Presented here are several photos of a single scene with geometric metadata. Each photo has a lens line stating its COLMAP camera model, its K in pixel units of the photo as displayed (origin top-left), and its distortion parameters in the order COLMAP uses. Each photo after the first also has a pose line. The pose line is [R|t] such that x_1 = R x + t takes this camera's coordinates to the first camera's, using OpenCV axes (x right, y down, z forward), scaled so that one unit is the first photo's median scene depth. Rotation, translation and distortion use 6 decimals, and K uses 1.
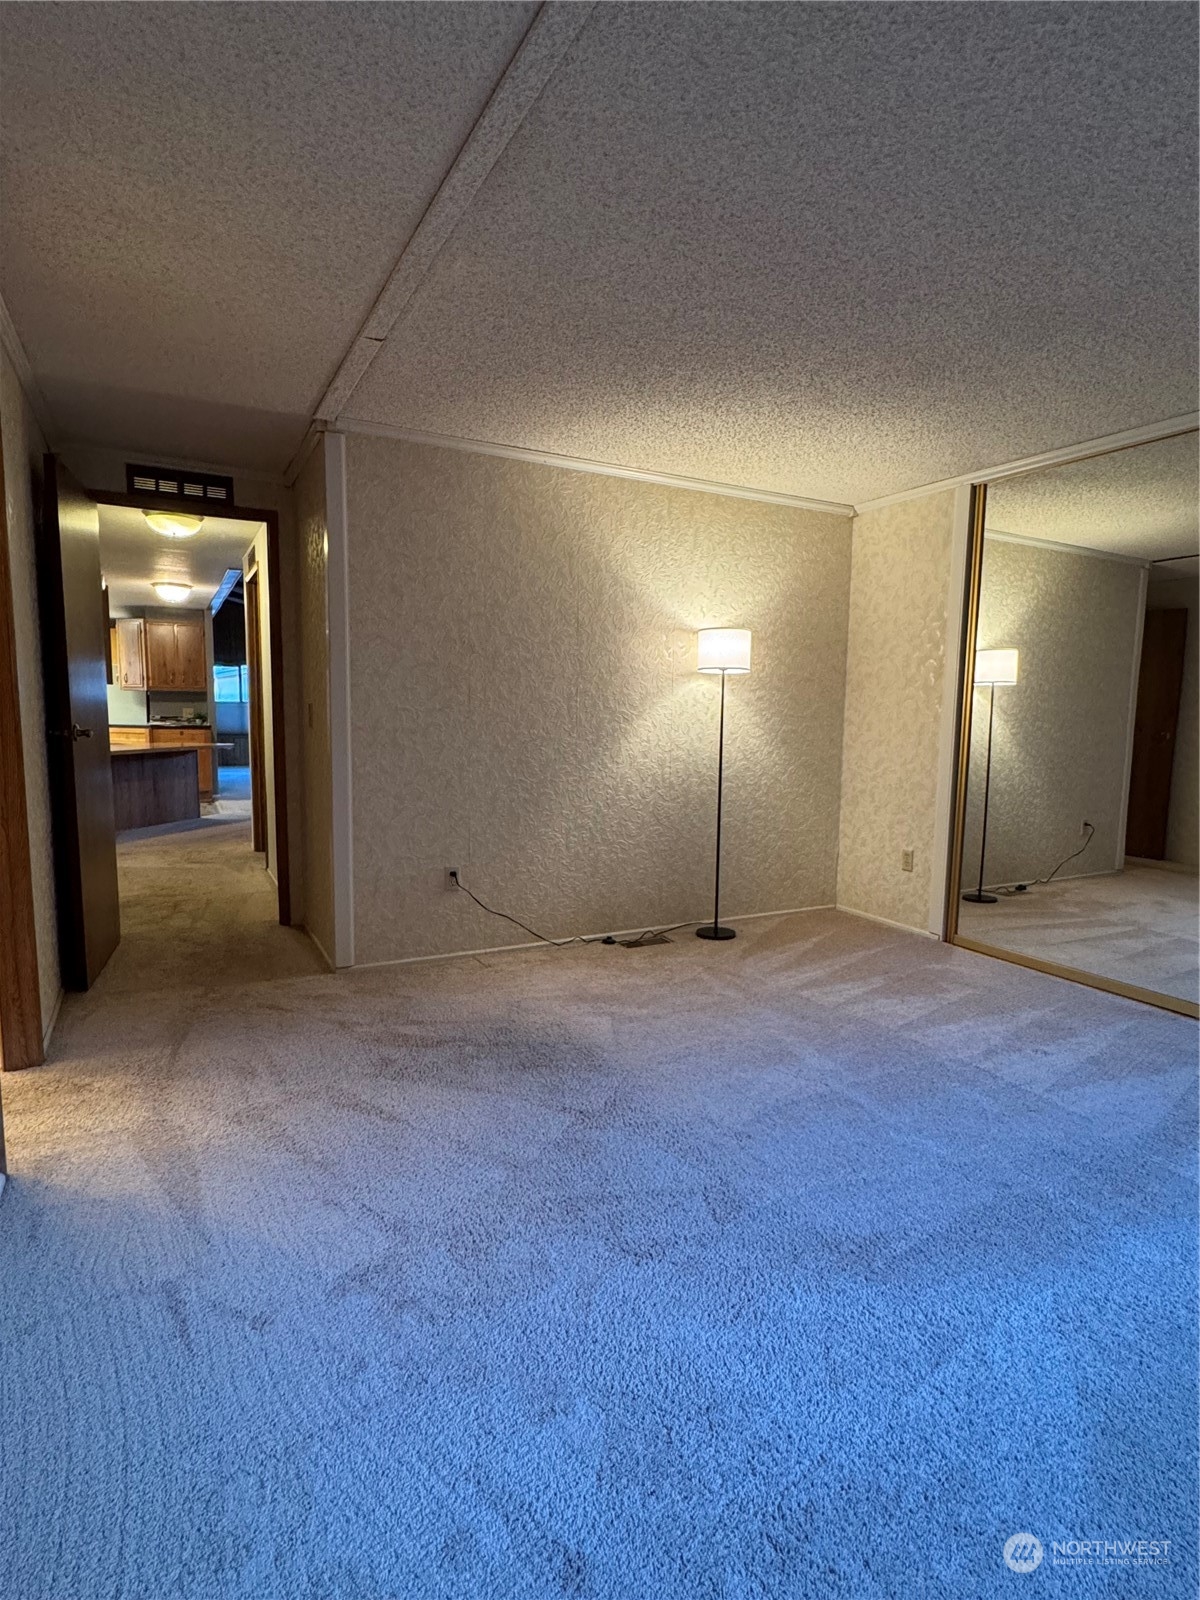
lens RADIAL K [[838.7, 0, 601.1], [0, 838.7, 801.0], [0, 0, 1]] dist [-0.000339, -0.000017]
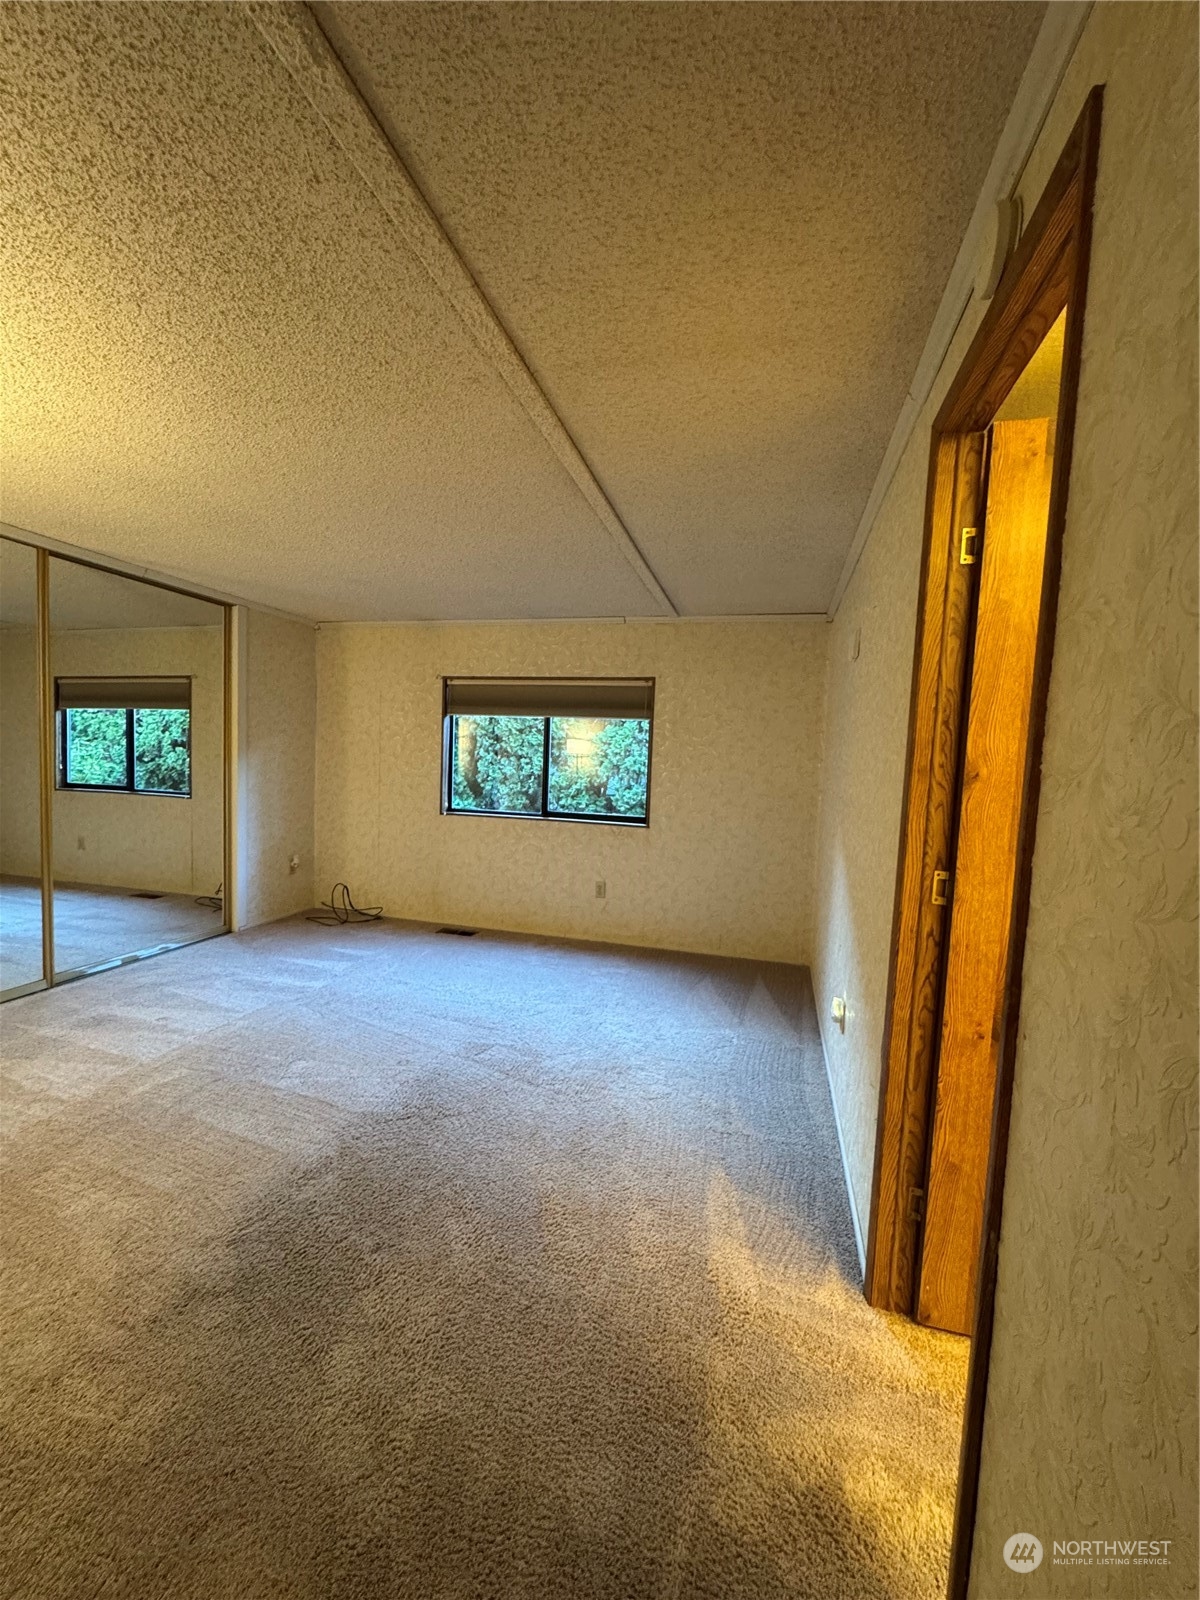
lens RADIAL K [[638.1, 0, 600.2], [0, 638.1, 804.2], [0, 0, 1]] dist [0.010644, 0.000142]
pose [[-0.731965, -0.080871, 0.676526, -0.614791], [0.032427, 0.987671, 0.153150, -0.162683], [-0.680570, 0.134038, -0.720318, 1.153417]]
